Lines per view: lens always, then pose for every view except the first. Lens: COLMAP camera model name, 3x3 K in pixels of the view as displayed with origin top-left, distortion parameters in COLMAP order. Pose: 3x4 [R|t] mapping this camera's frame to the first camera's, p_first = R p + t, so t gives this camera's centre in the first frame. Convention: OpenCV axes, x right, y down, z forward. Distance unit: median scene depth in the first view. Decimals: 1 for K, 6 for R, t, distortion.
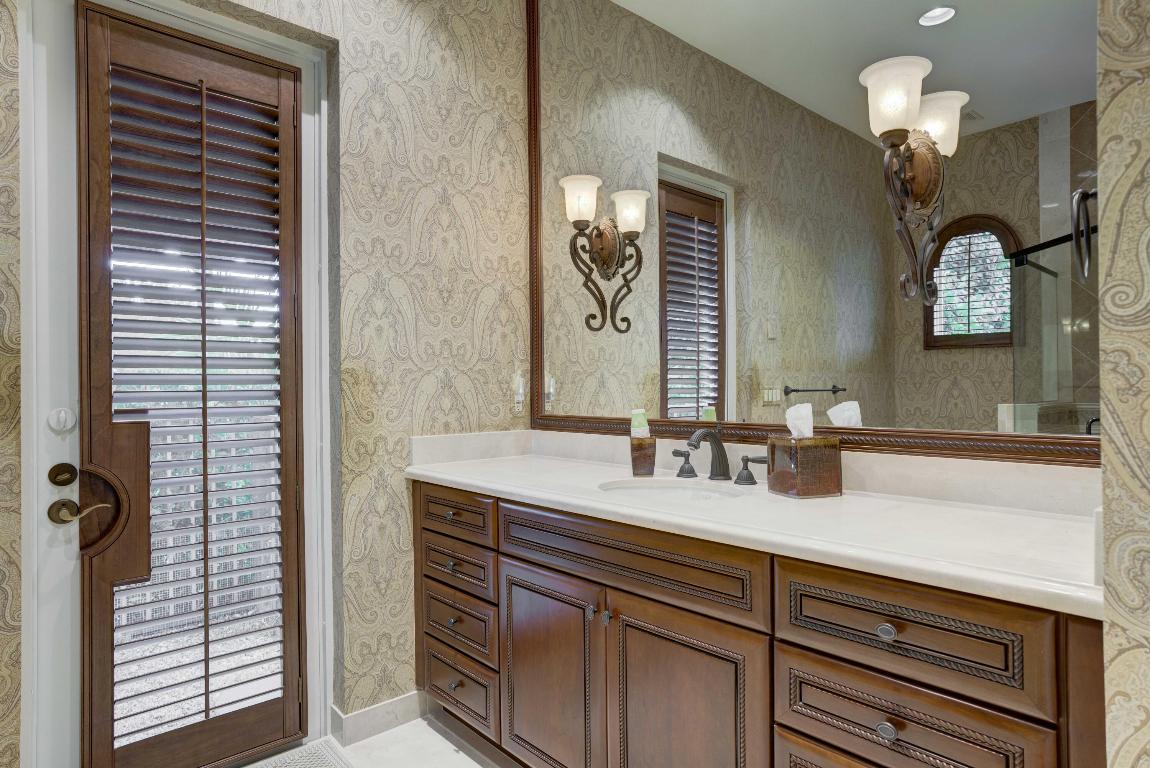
lens RADIAL K [[652.4, 0, 576.9], [0, 652.4, 389.8], [0, 0, 1]] dist [-0.026745, 0.014437]
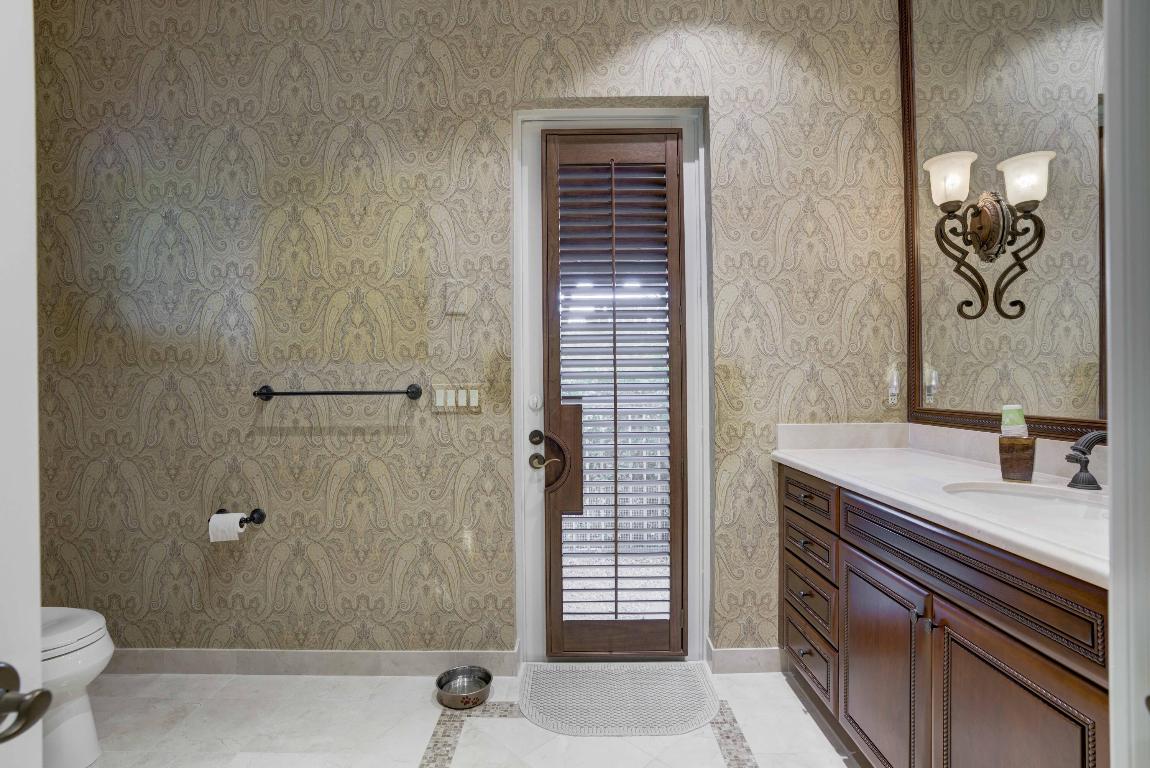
lens RADIAL K [[553.5, 0, 562.8], [0, 553.5, 389.0], [0, 0, 1]] dist [-0.049485, 0.017156]
pose [[0.737826, 0.007520, -0.674949, 0.124734], [0.000899, 0.999926, 0.012123, -0.000733], [0.674990, -0.009551, 0.737765, 0.050141]]
